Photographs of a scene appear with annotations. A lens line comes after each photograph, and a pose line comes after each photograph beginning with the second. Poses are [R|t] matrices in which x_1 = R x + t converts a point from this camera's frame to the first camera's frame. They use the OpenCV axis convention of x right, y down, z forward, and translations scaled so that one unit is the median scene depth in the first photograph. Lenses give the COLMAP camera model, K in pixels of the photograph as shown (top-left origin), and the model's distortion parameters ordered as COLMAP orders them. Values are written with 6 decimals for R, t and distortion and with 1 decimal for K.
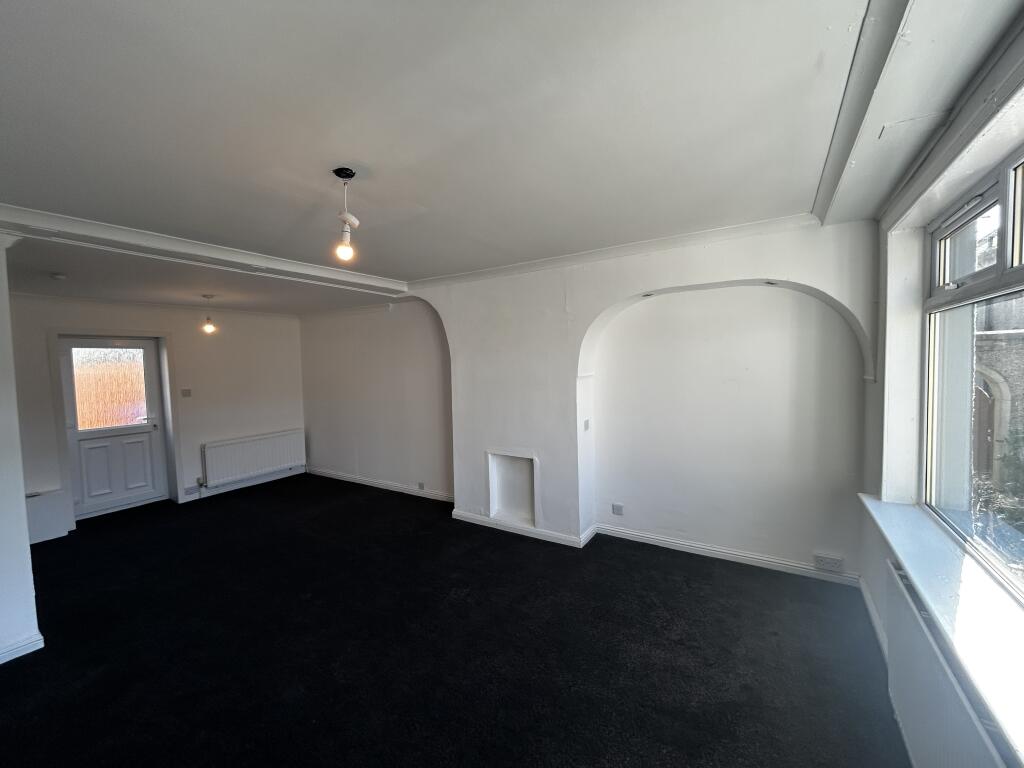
lens RADIAL K [[411.4, 0, 512.0], [0, 411.4, 384.0], [0, 0, 1]] dist [-0.000071, -0.000098]
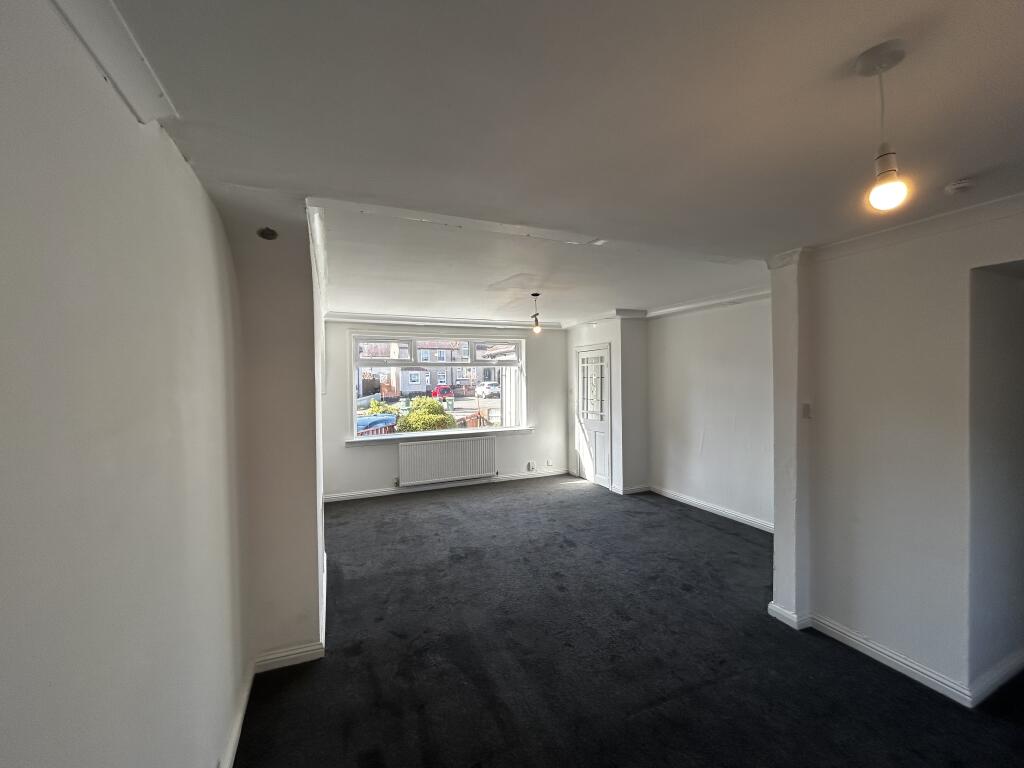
lens RADIAL K [[411.4, 0, 512.0], [0, 411.4, 384.0], [0, 0, 1]] dist [-0.000071, -0.000098]
pose [[-0.828374, 0.028116, 0.559470, -0.619626], [0.065517, 0.996748, 0.046916, -0.052519], [-0.556331, 0.075519, -0.827522, 1.193993]]
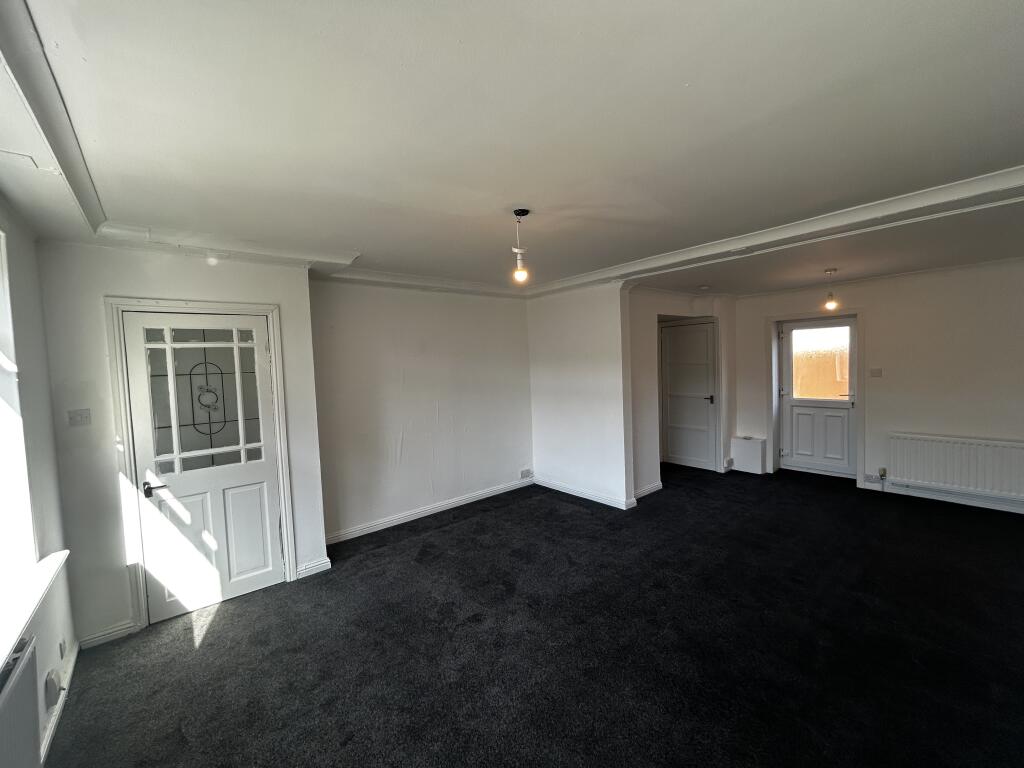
lens RADIAL K [[411.4, 0, 512.0], [0, 411.4, 384.0], [0, 0, 1]] dist [-0.000071, -0.000098]
pose [[-0.301243, 0.088942, -0.949390, 0.350397], [-0.005897, 0.995448, 0.095127, -0.038825], [0.953529, 0.034255, -0.299347, 0.543886]]
